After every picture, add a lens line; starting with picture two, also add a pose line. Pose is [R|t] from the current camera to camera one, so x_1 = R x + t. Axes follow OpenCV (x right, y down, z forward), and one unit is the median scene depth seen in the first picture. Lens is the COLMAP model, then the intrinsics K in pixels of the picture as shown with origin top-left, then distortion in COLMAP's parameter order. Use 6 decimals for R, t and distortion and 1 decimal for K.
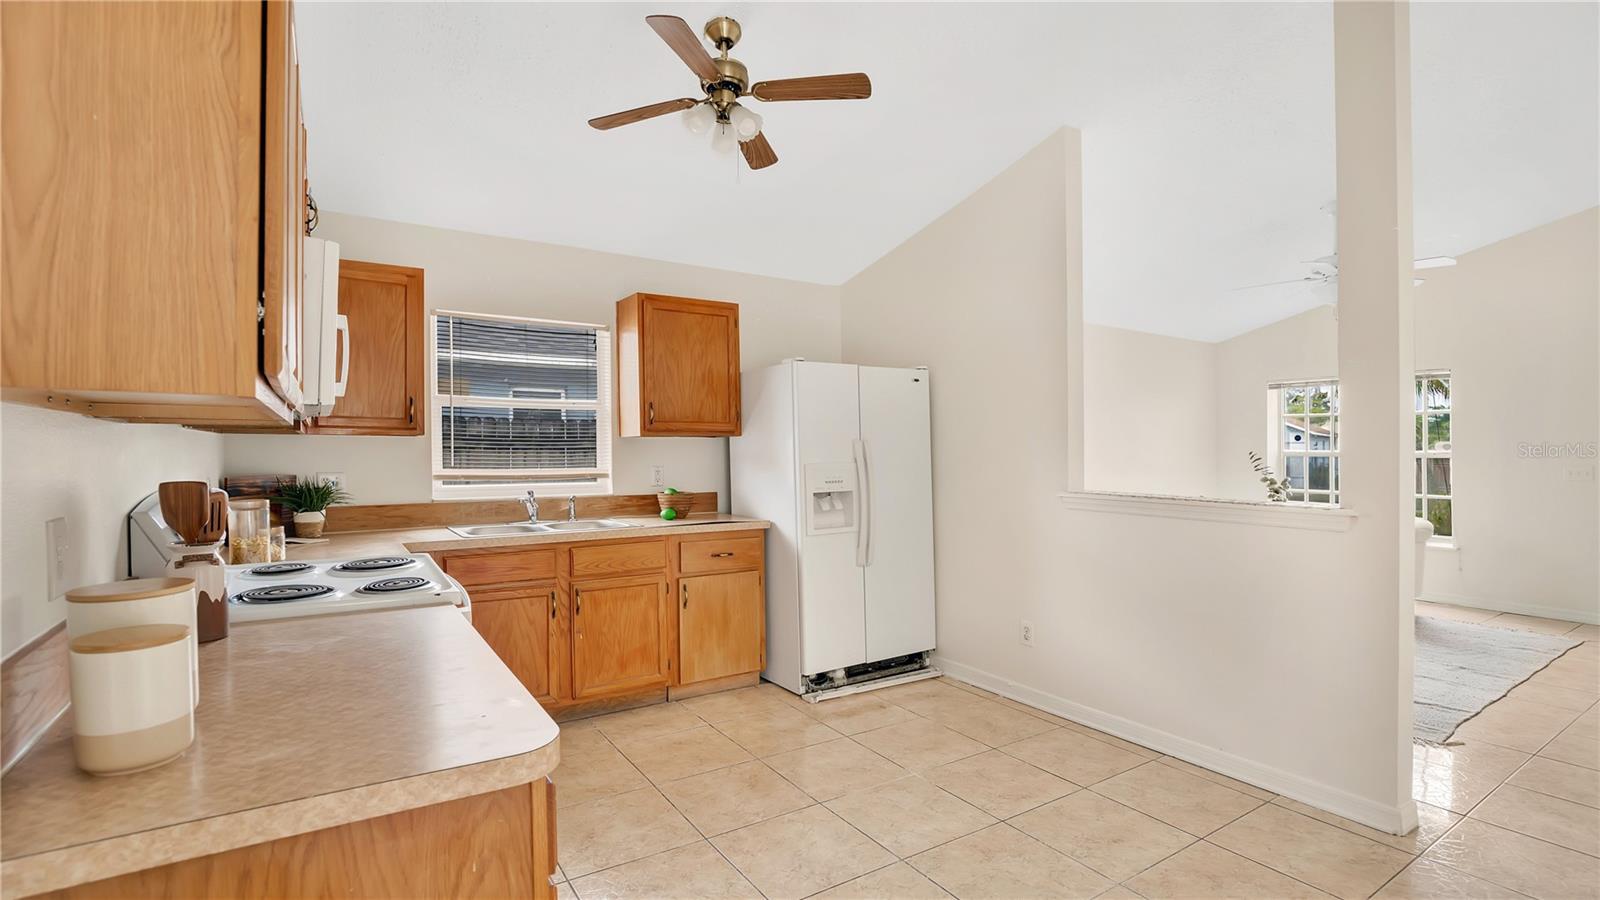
lens RADIAL K [[744.1, 0, 809.6], [0, 744.1, 442.2], [0, 0, 1]] dist [-0.017590, 0.000335]
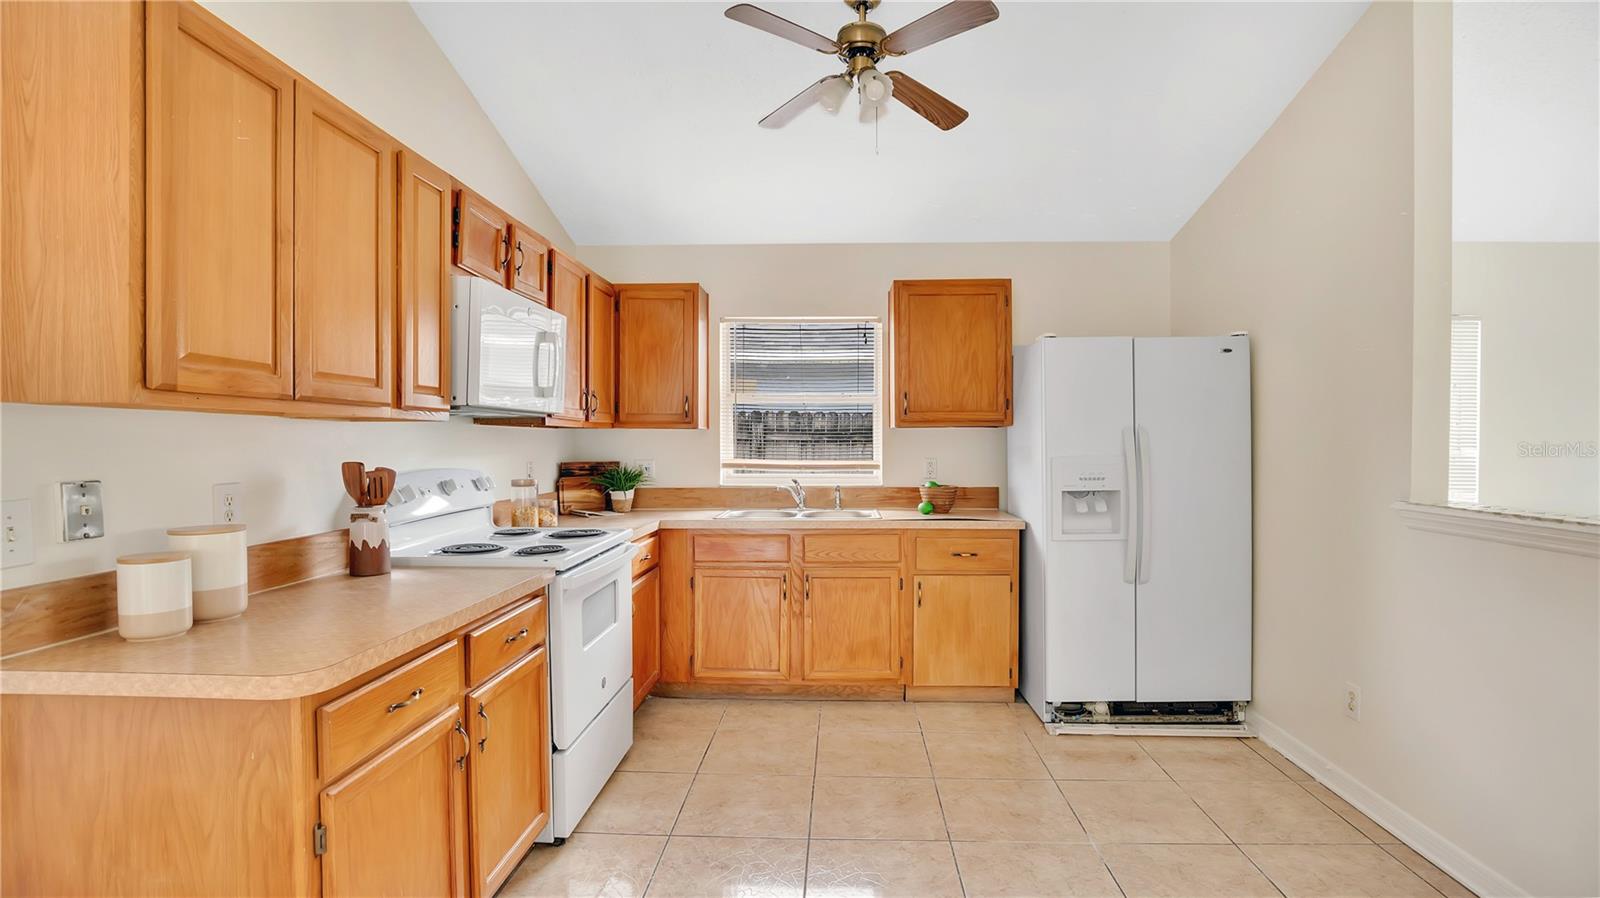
lens RADIAL K [[764.5, 0, 822.5], [0, 764.5, 445.0], [0, 0, 1]] dist [-0.027830, 0.000018]
pose [[0.815442, 0.001830, -0.578836, 0.286747], [0.005928, 0.999916, 0.011513, 0.003664], [0.578808, -0.012820, 0.815363, 0.127811]]
